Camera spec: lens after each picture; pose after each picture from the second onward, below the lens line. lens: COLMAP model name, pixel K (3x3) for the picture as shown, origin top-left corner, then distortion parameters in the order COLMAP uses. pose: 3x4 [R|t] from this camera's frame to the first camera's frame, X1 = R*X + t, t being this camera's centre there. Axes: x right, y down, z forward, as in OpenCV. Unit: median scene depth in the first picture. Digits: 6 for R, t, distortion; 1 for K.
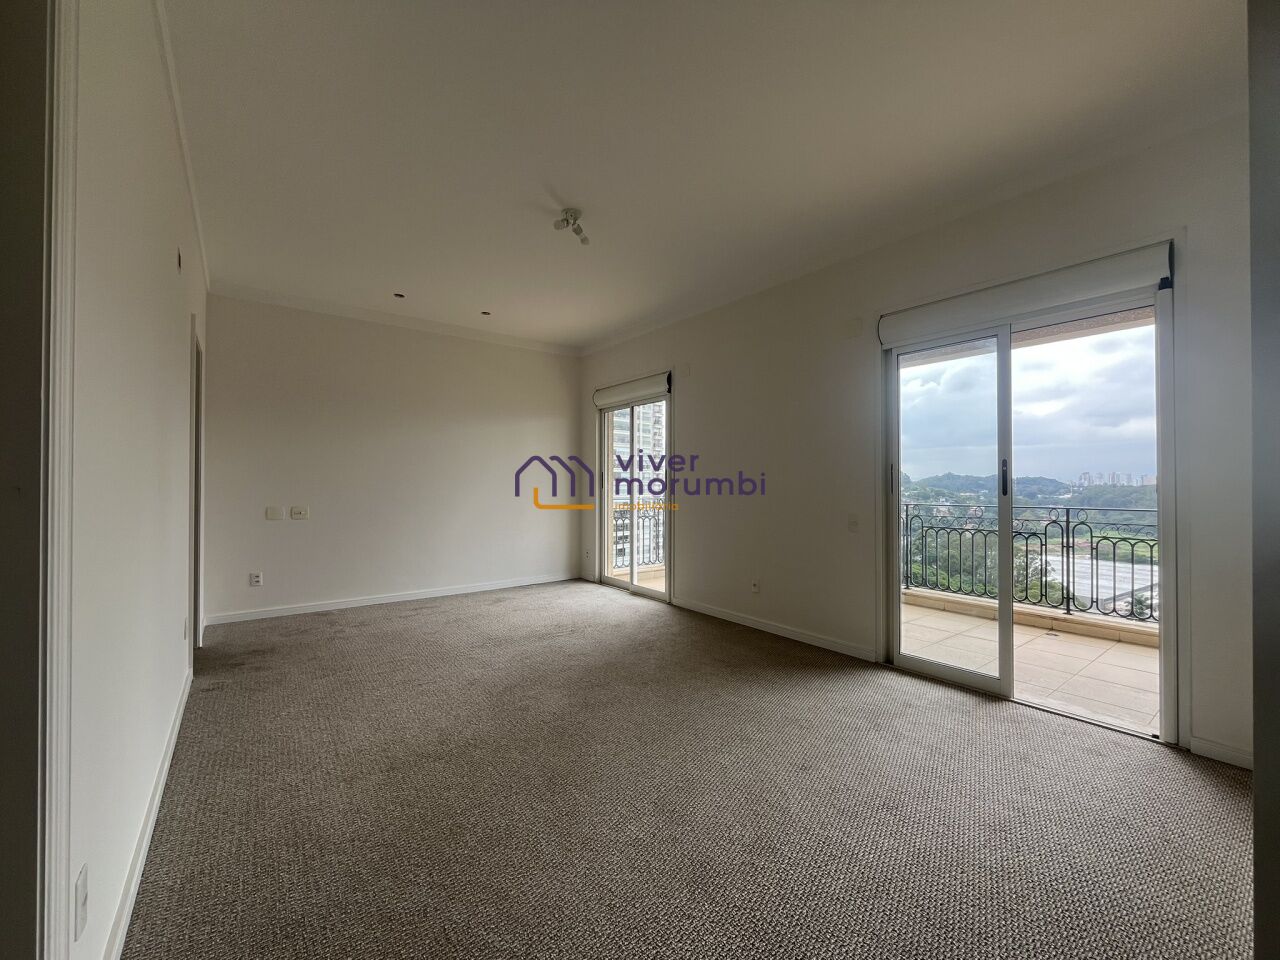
lens RADIAL K [[530.2, 0, 645.3], [0, 530.2, 476.4], [0, 0, 1]] dist [0.002152, -0.000103]
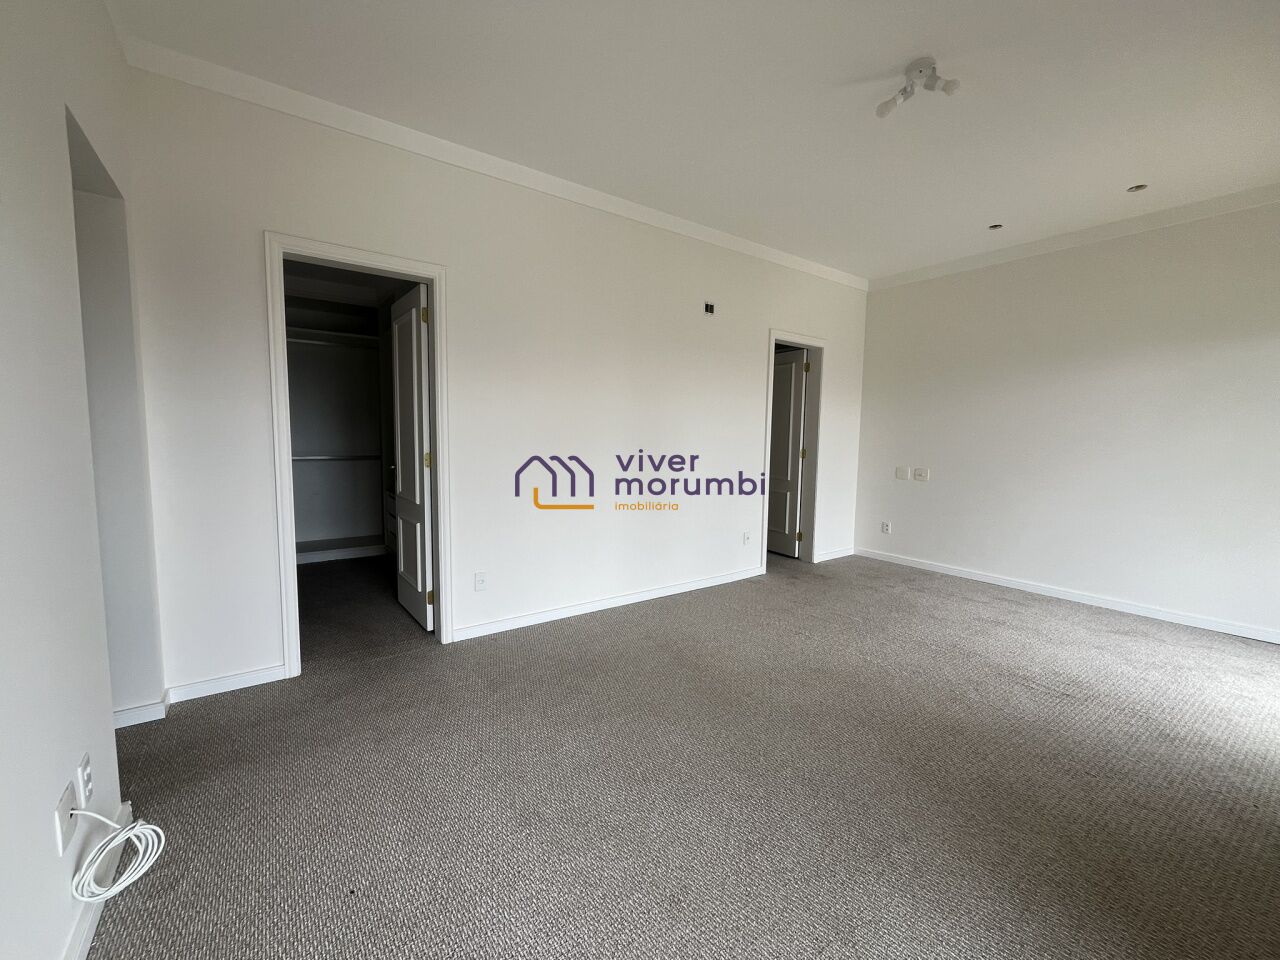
lens RADIAL K [[530.2, 0, 629.6], [0, 530.2, 480.8], [0, 0, 1]] dist [0.002152, -0.000103]
pose [[-0.066845, 0.085677, -0.994078, 0.523096], [0.004364, 0.996322, 0.085577, -0.015075], [0.997754, 0.001382, -0.066973, 0.564549]]
